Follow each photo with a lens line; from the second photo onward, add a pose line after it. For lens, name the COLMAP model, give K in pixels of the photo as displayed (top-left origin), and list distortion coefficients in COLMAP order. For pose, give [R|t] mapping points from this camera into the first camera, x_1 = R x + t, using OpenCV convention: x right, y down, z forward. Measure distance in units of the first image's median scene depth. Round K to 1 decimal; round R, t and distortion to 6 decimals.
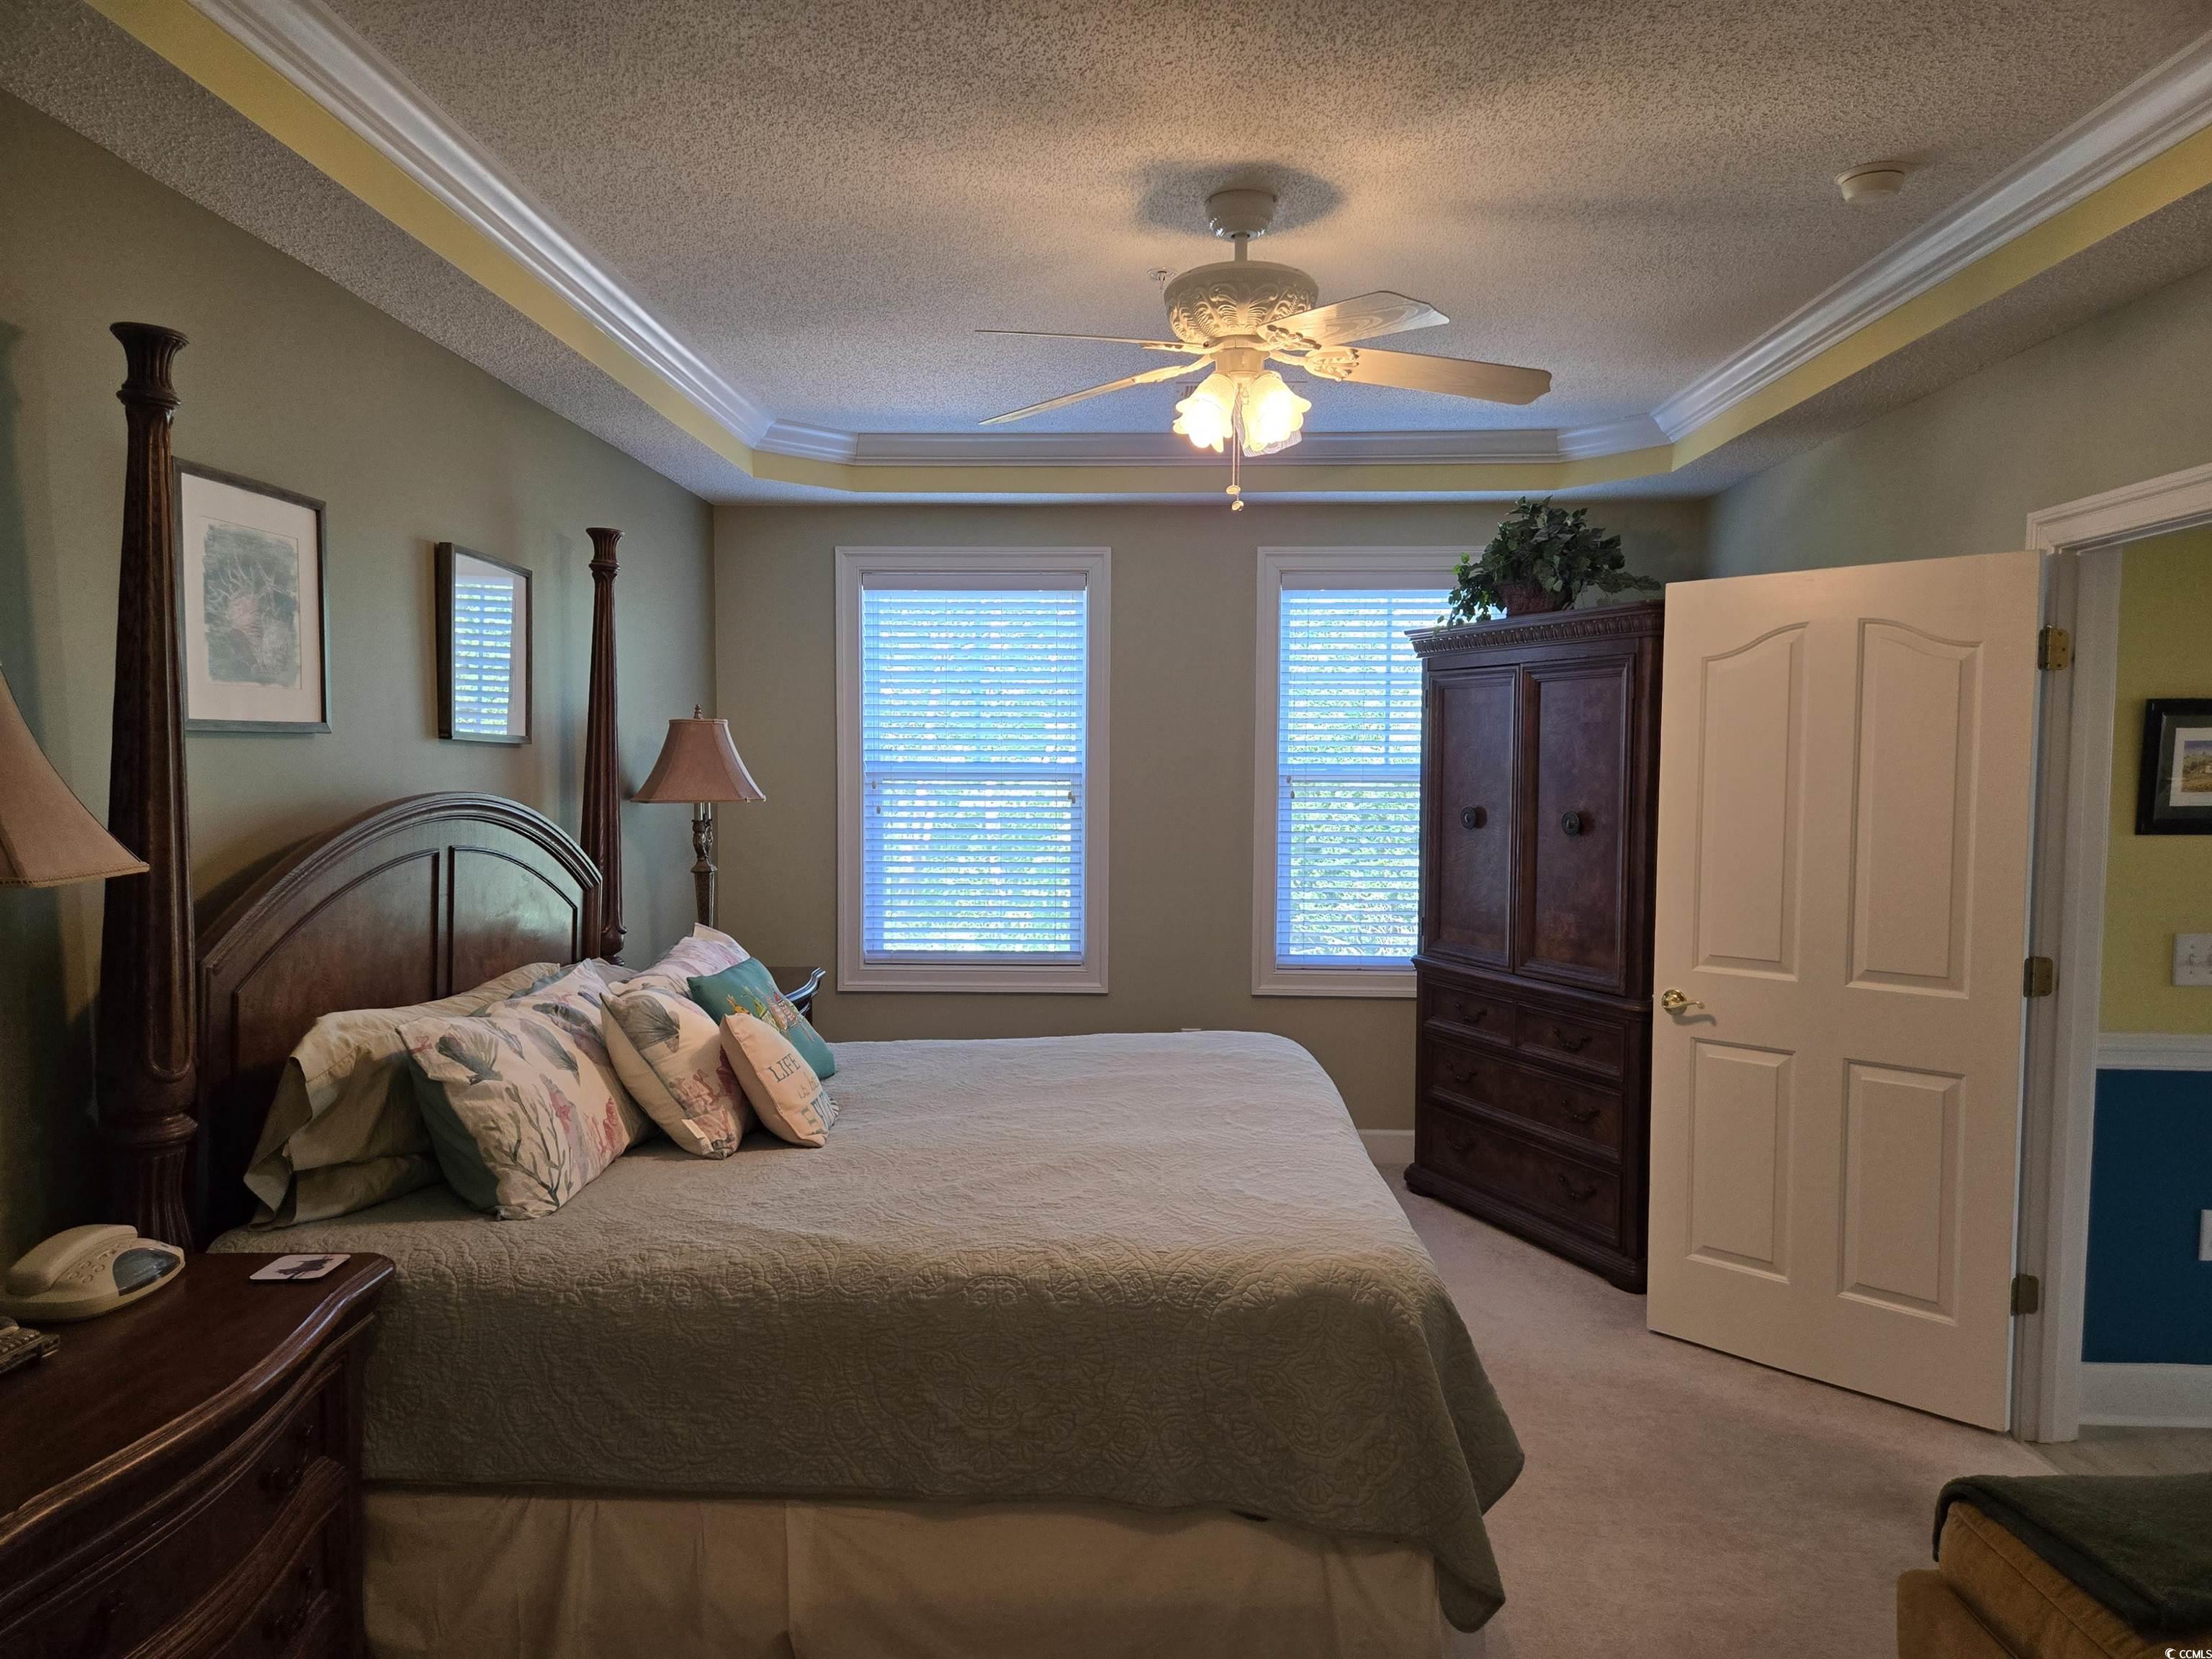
lens RADIAL K [[1465.1, 0, 1106.0], [0, 1465.1, 829.5], [0, 0, 1]] dist [0.056570, -0.048149]
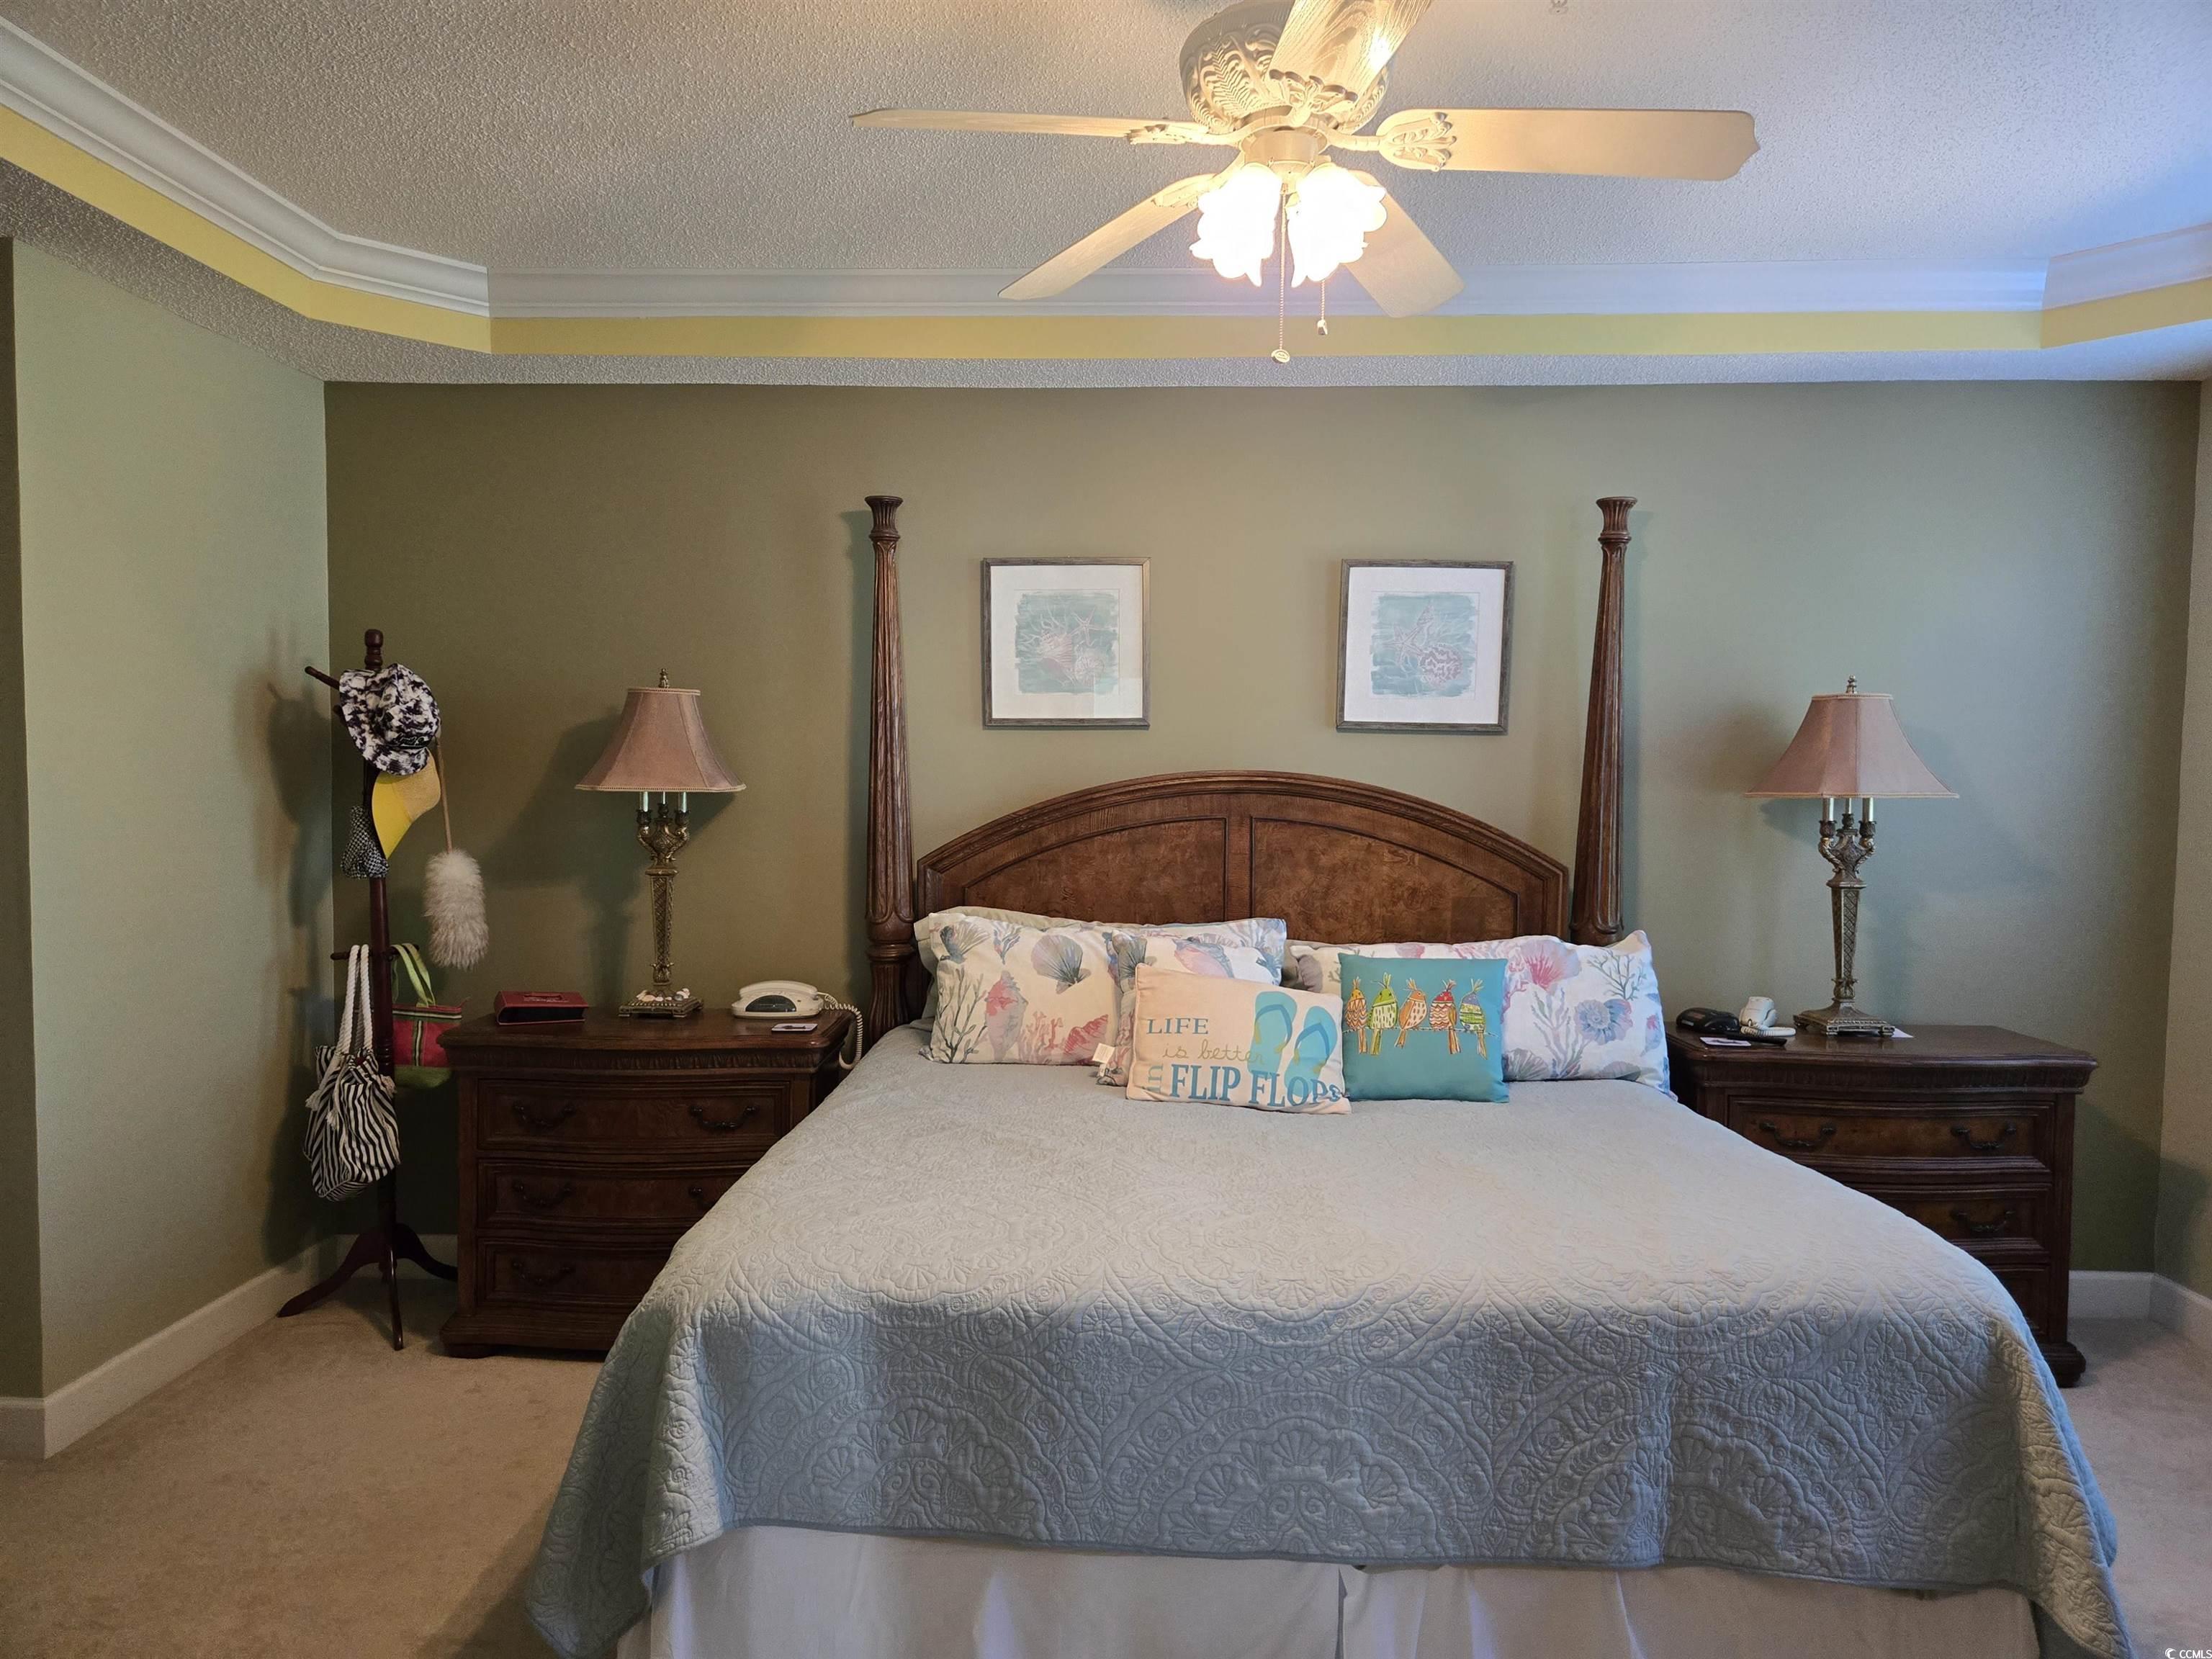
lens RADIAL K [[1453.4, 0, 1106.0], [0, 1453.4, 829.5], [0, 0, 1]] dist [0.080648, -0.044389]
pose [[-0.017365, 0.033183, -0.999298, 0.892199], [-0.057309, 0.997773, 0.034129, -0.012940], [0.998205, 0.057862, -0.015425, 1.057124]]
